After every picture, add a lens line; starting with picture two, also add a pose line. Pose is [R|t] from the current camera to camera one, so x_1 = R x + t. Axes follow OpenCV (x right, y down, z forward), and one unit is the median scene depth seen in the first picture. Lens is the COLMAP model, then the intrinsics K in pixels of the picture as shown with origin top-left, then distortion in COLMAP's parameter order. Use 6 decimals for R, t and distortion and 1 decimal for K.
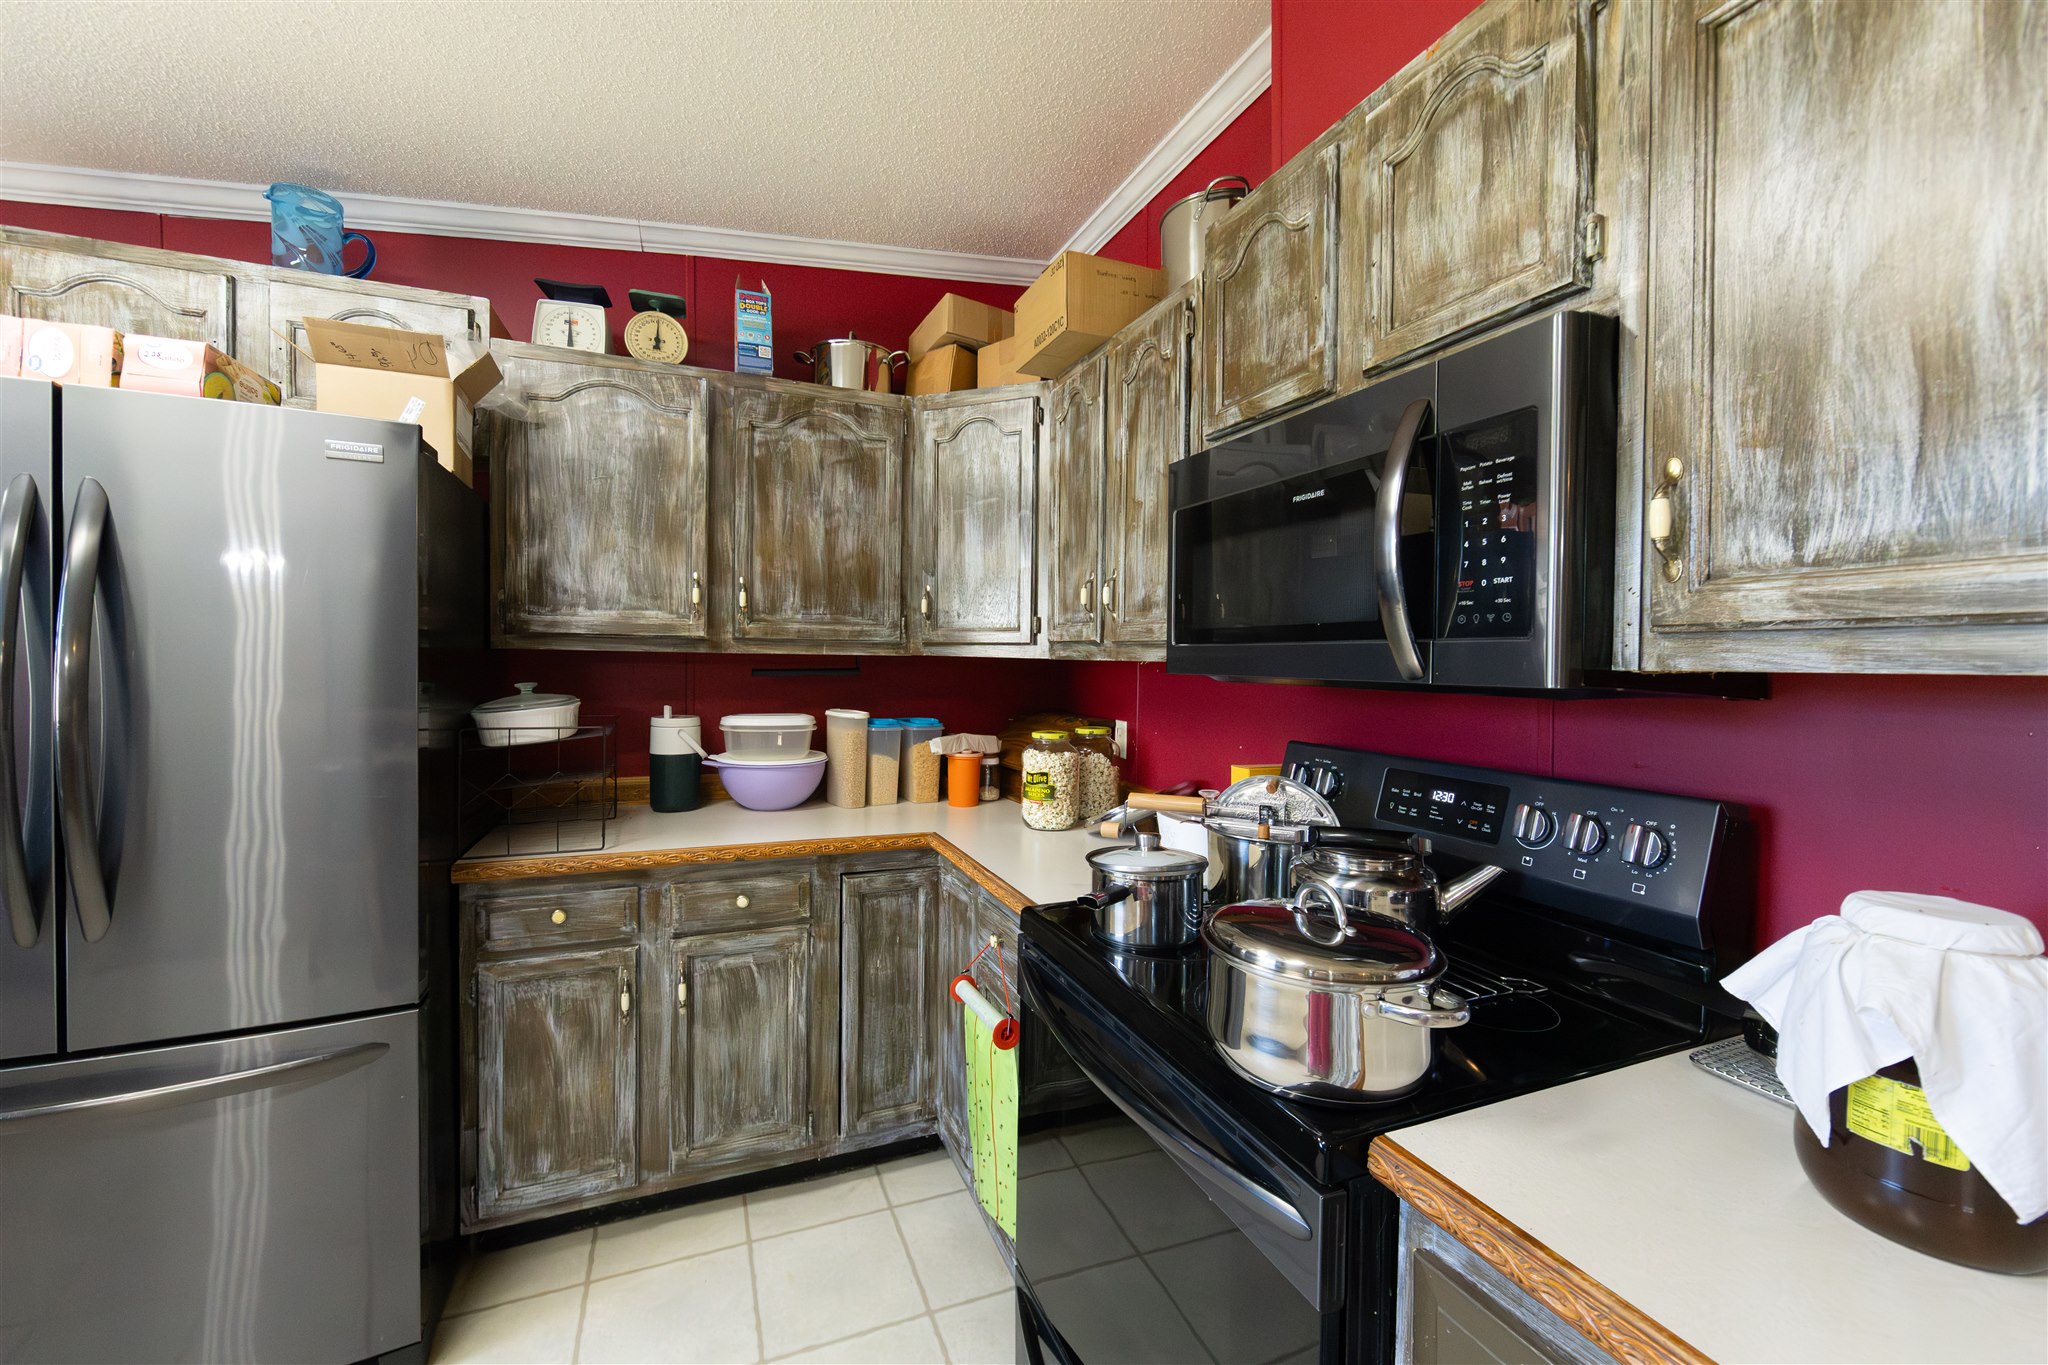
lens RADIAL K [[803.6, 0, 1013.8], [0, 803.6, 676.9], [0, 0, 1]] dist [-0.001925, -0.000212]
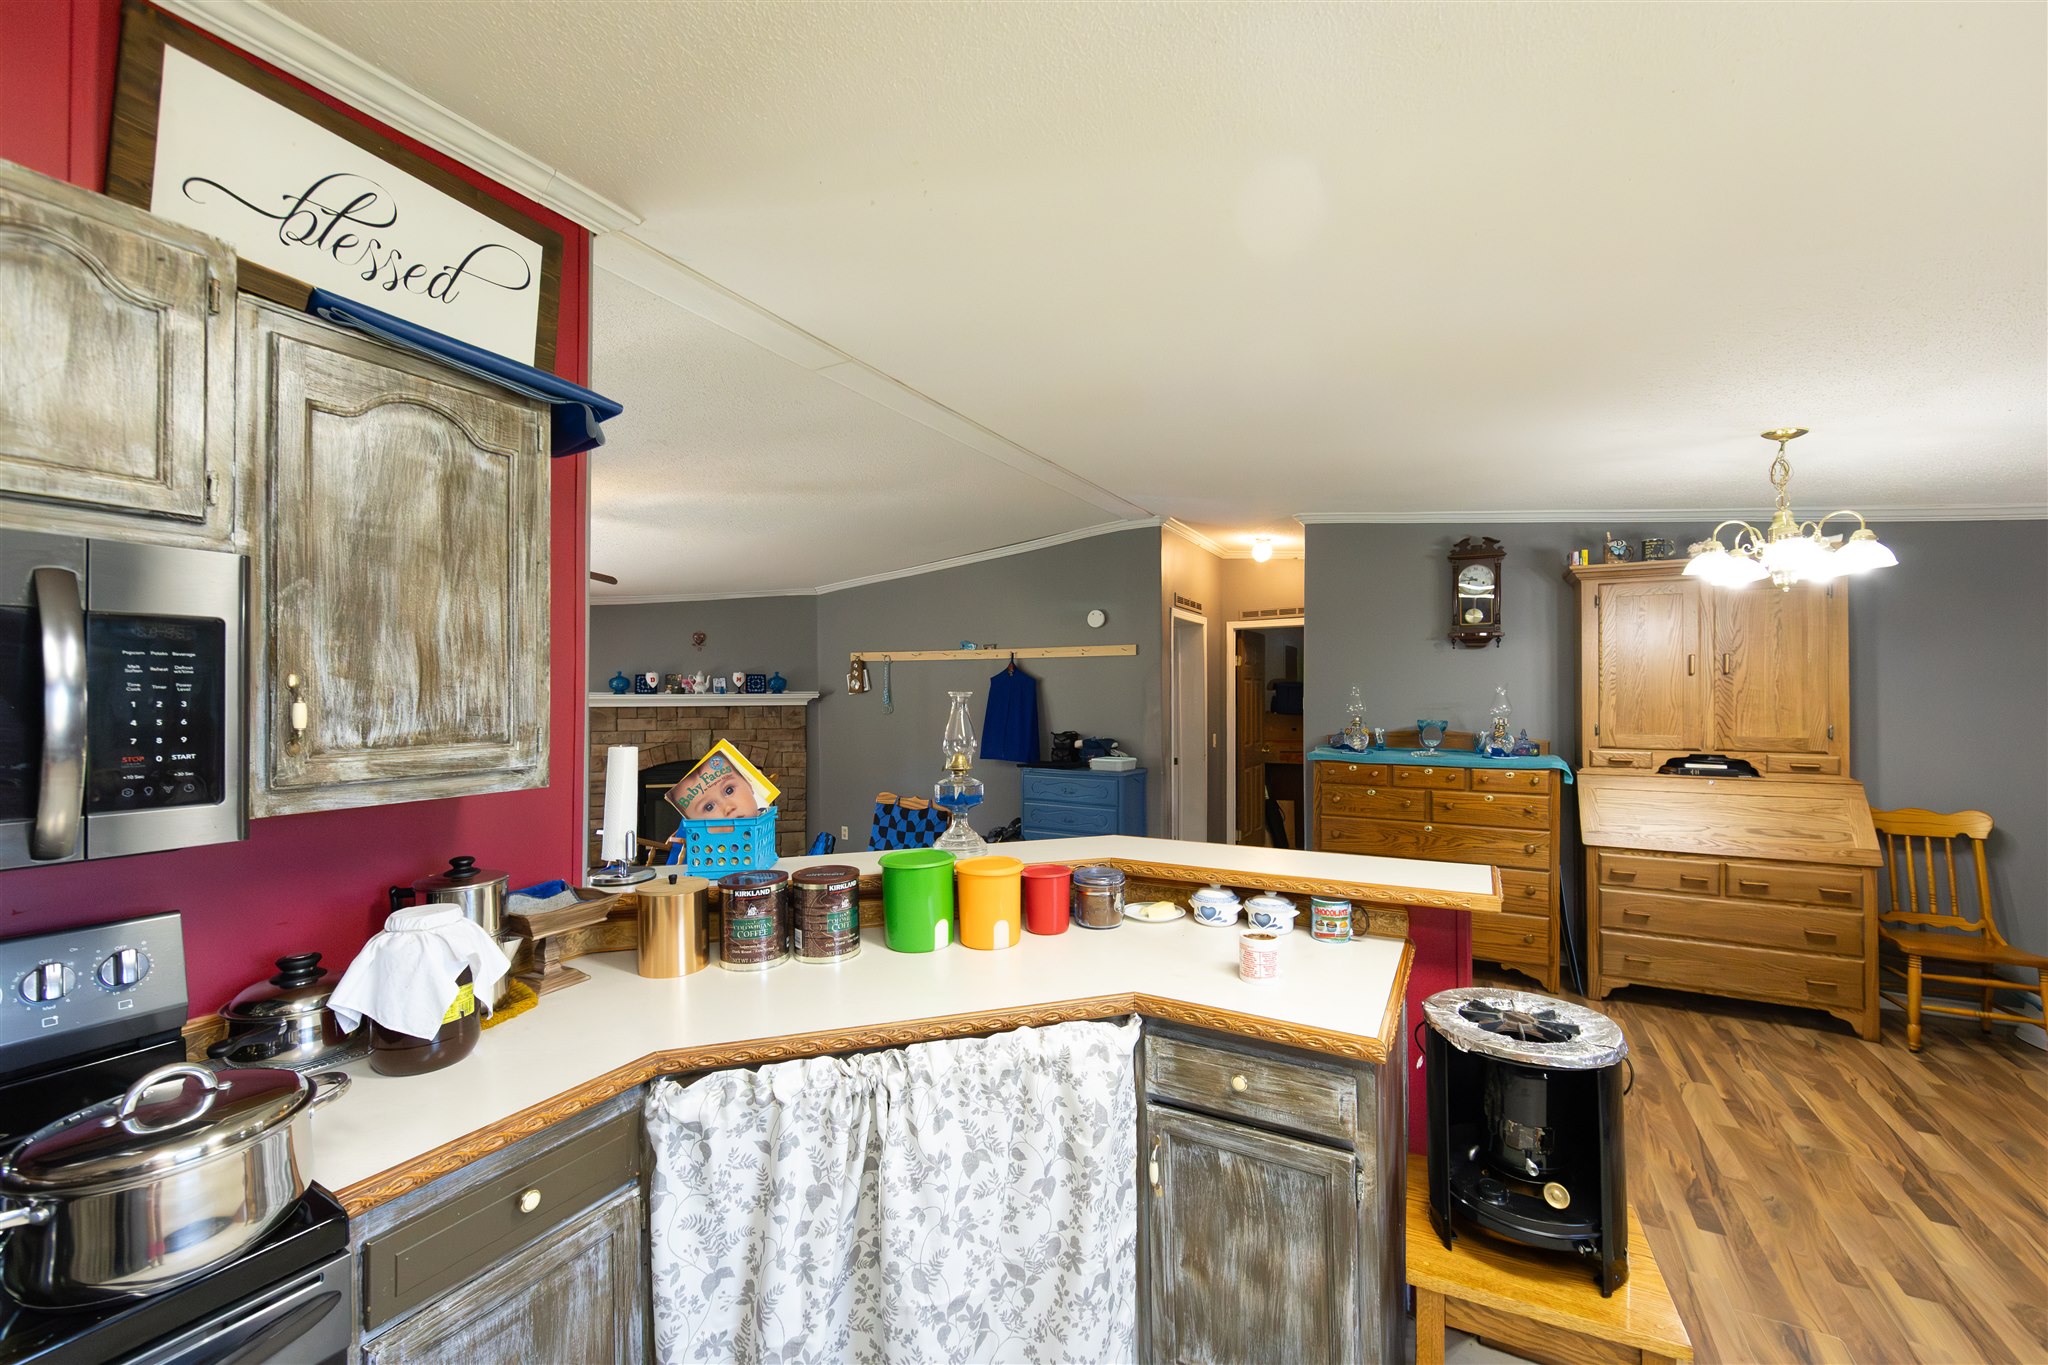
lens RADIAL K [[799.6, 0, 1018.5], [0, 799.6, 689.7], [0, 0, 1]] dist [-0.002456, -0.000242]
pose [[-0.621175, 0.000481, 0.783672, -0.472042], [0.016843, 0.999777, 0.012738, -0.094795], [-0.783491, 0.021112, -0.621044, 0.341166]]
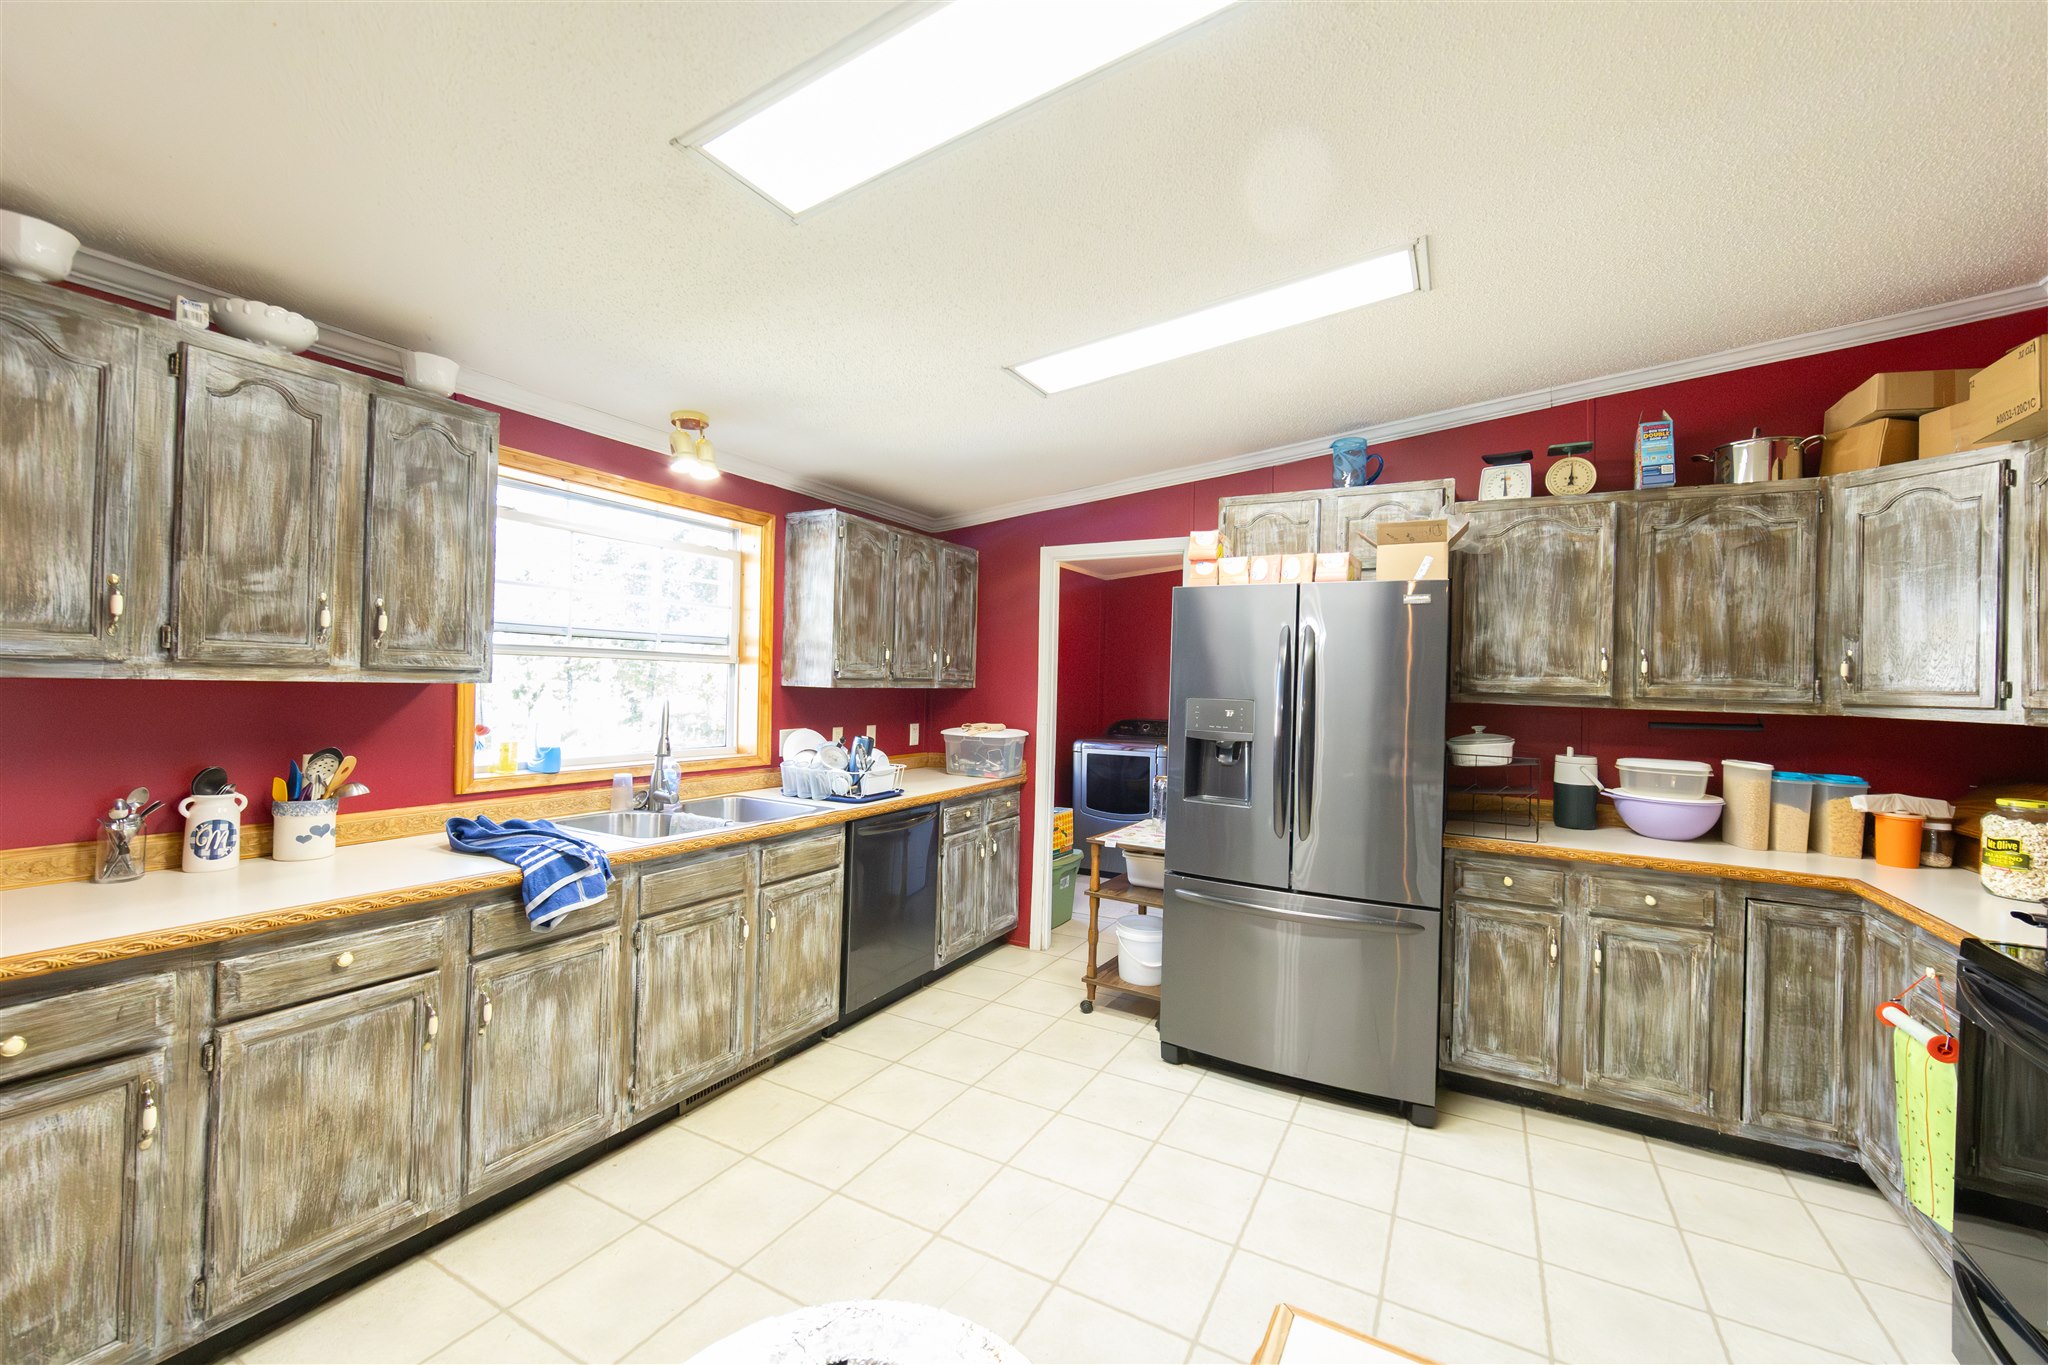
lens RADIAL K [[817.6, 0, 1026.7], [0, 817.6, 676.1], [0, 0, 1]] dist [-0.001964, -0.000386]
pose [[0.629827, 0.000114, -0.776735, 0.053254], [-0.034661, 0.999008, -0.027960, -0.013394], [0.775961, 0.044532, 0.629206, -0.604798]]
